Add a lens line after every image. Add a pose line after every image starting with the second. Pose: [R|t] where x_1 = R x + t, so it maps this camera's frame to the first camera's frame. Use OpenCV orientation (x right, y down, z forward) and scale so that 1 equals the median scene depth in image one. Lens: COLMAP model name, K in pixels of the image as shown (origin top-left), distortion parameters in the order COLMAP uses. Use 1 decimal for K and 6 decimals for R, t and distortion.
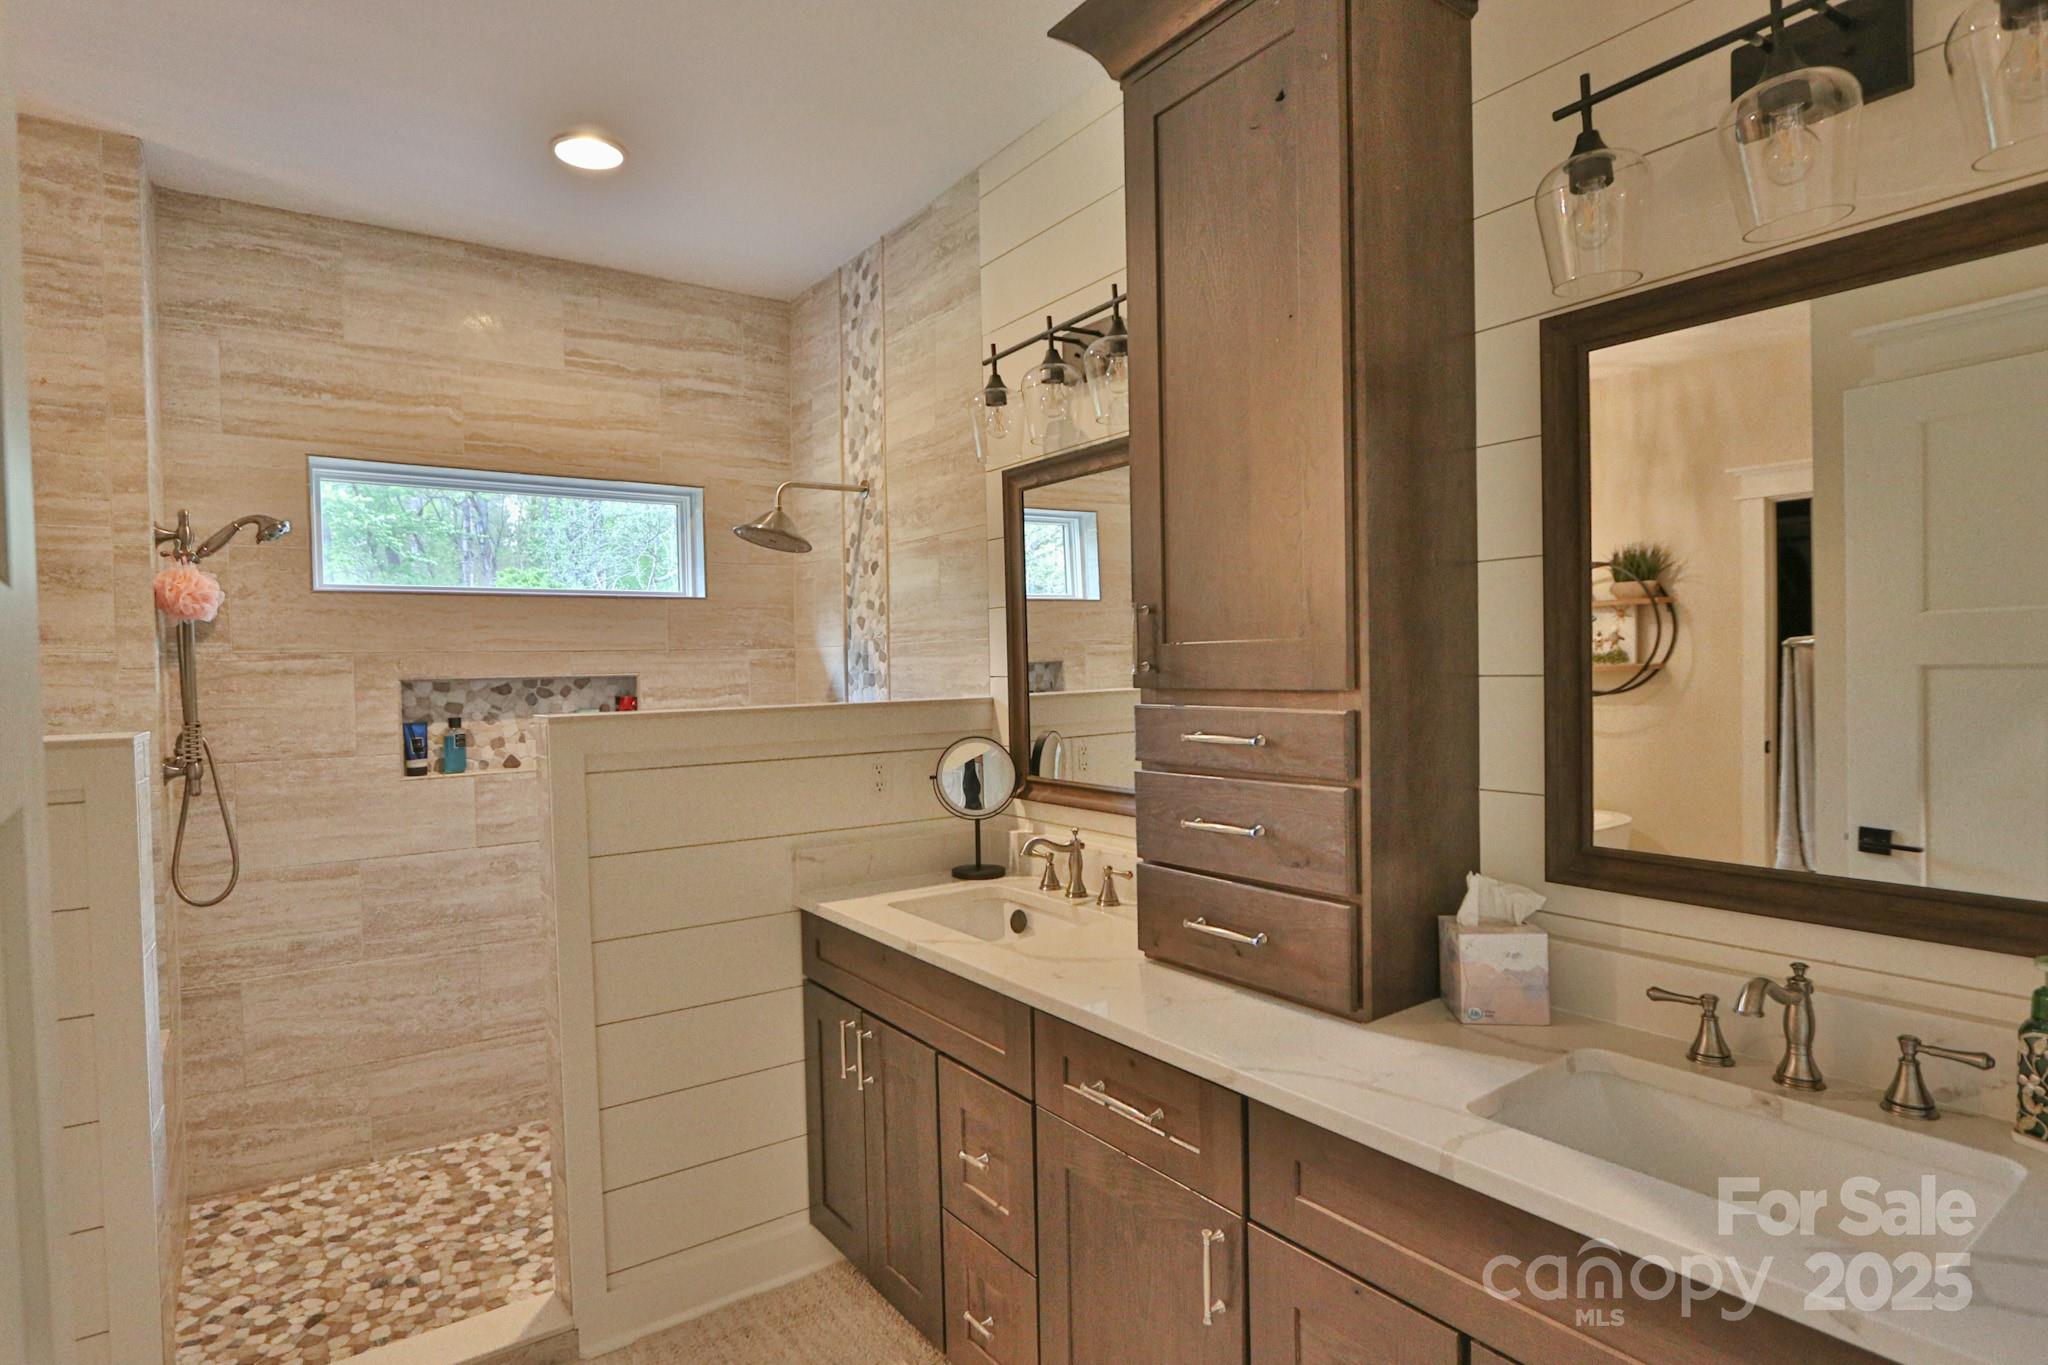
lens RADIAL K [[1045.0, 0, 1130.5], [0, 1045.0, 675.4], [0, 0, 1]] dist [-0.030619, 0.009543]
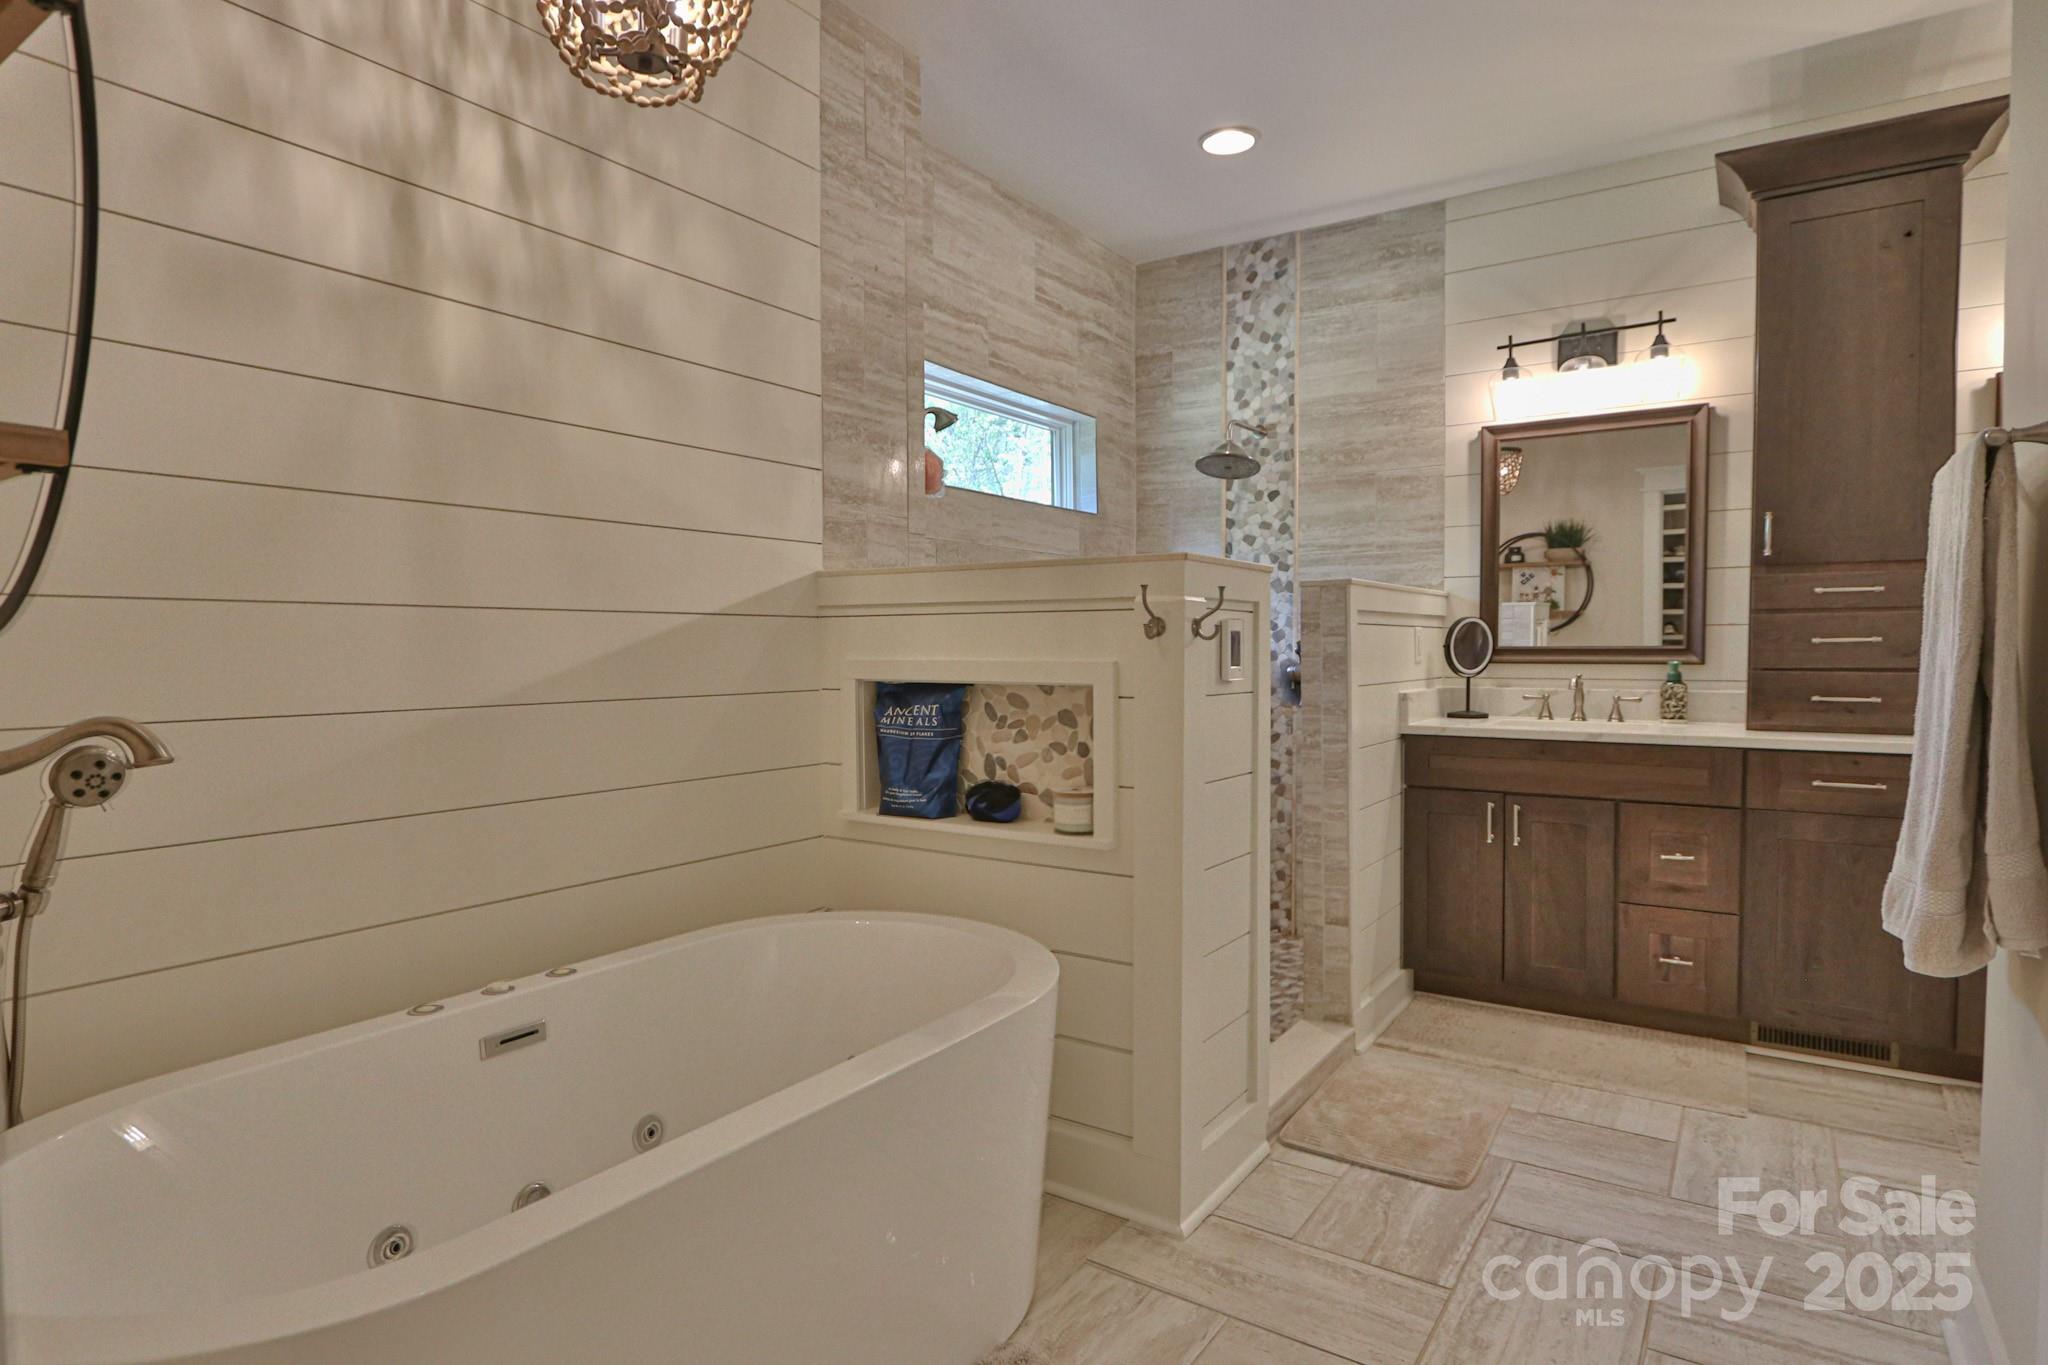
lens RADIAL K [[1045.0, 0, 1130.5], [0, 1045.0, 675.4], [0, 0, 1]] dist [-0.030619, 0.009543]
pose [[0.938071, 0.000030, 0.346443, -0.832753], [-0.005085, 0.999893, 0.013683, 0.094458], [-0.346406, -0.014597, 0.937971, -0.109429]]
